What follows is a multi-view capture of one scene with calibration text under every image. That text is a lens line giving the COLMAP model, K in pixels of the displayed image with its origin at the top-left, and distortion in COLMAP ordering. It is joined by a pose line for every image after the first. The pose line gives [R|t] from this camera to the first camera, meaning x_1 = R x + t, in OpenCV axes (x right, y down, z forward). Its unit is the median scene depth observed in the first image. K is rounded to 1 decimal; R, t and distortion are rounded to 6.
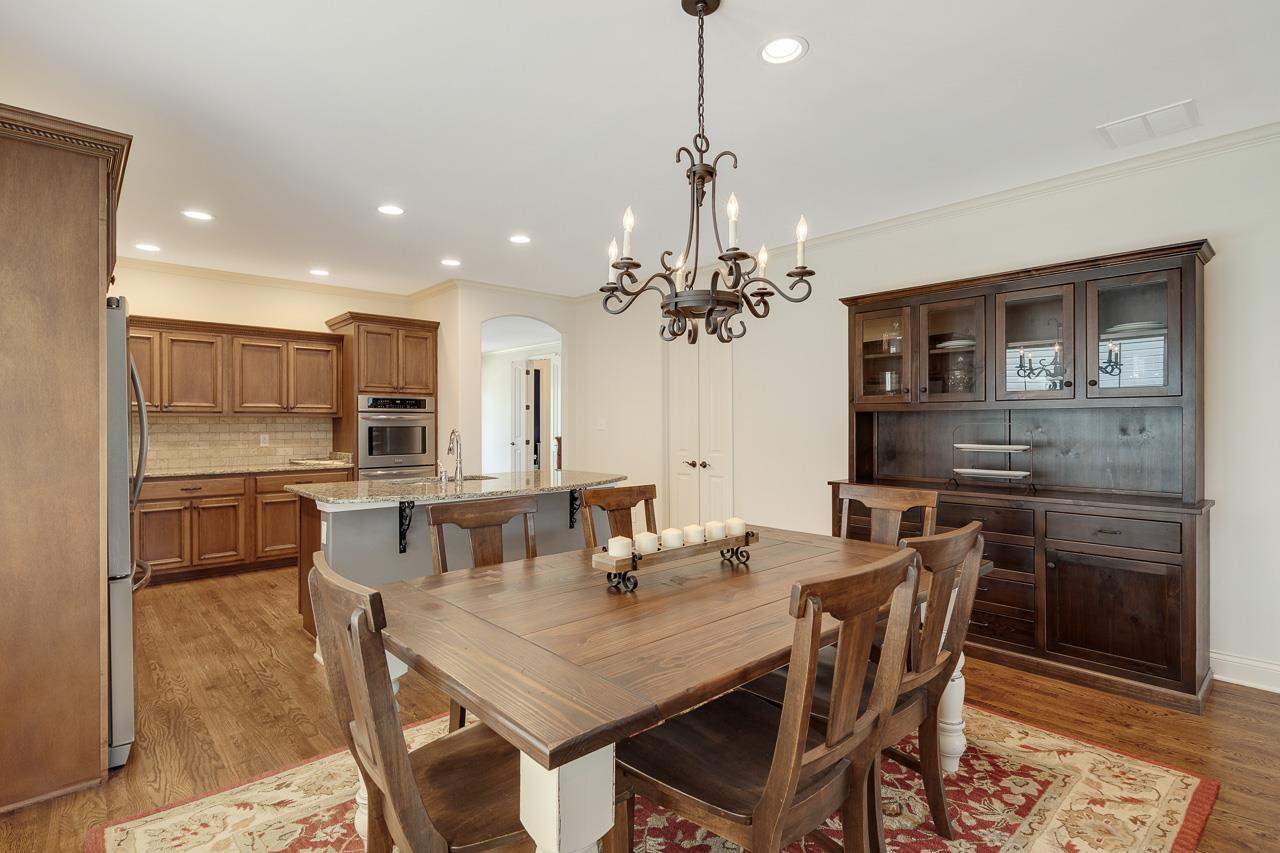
lens RADIAL K [[618.3, 0, 638.1], [0, 618.3, 415.8], [0, 0, 1]] dist [-0.000444, -0.001634]
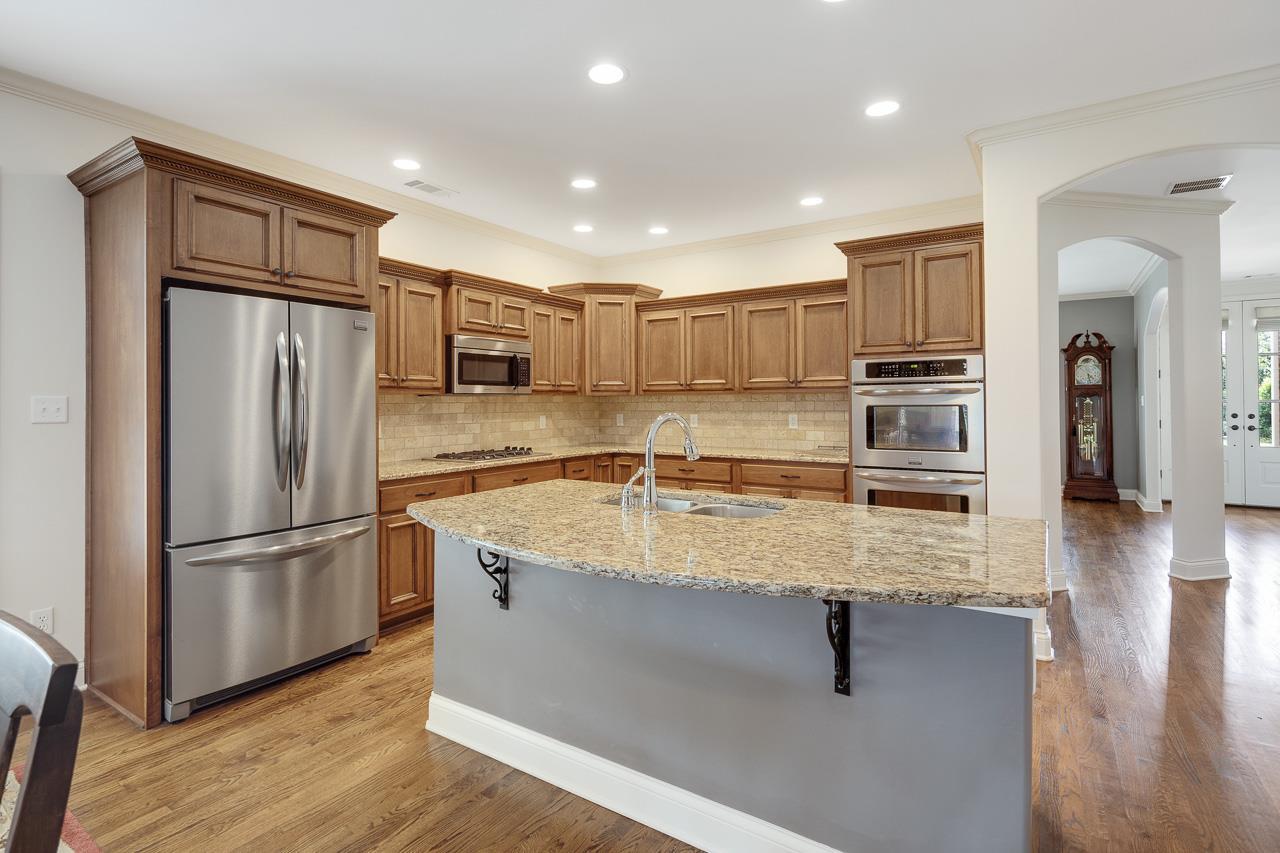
lens RADIAL K [[617.9, 0, 637.6], [0, 617.9, 397.3], [0, 0, 1]] dist [0.001157, 0.000431]
pose [[0.241079, -0.007821, -0.970474, 0.164054], [0.017409, 0.999841, -0.003733, 0.006843], [0.970349, -0.015995, 0.241177, 0.610521]]
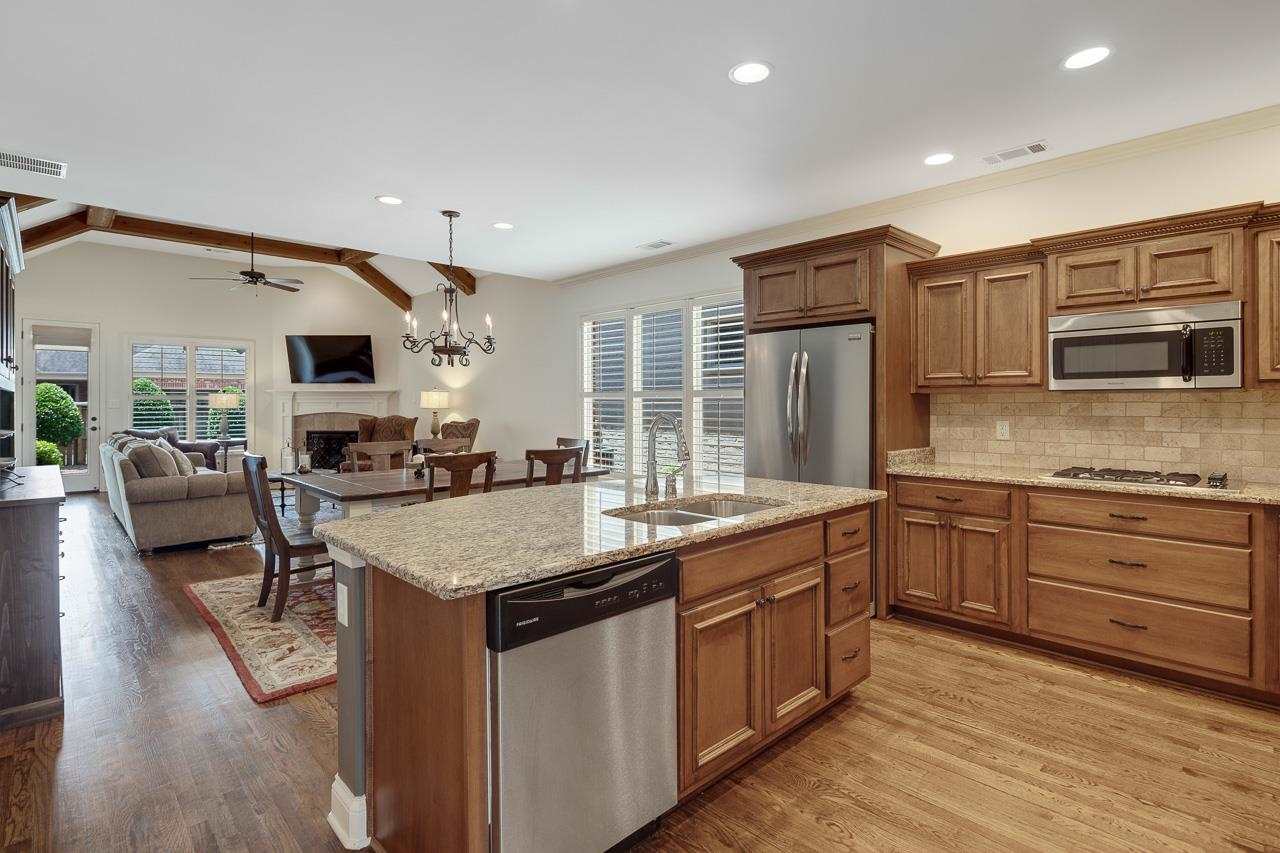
lens RADIAL K [[625.4, 0, 634.8], [0, 625.4, 402.3], [0, 0, 1]] dist [0.002038, 0.000108]
pose [[-0.999941, 0.002604, -0.010575, -0.189277], [0.002763, 0.999882, -0.015092, 0.014715], [0.010534, -0.015121, -0.999830, 1.155222]]
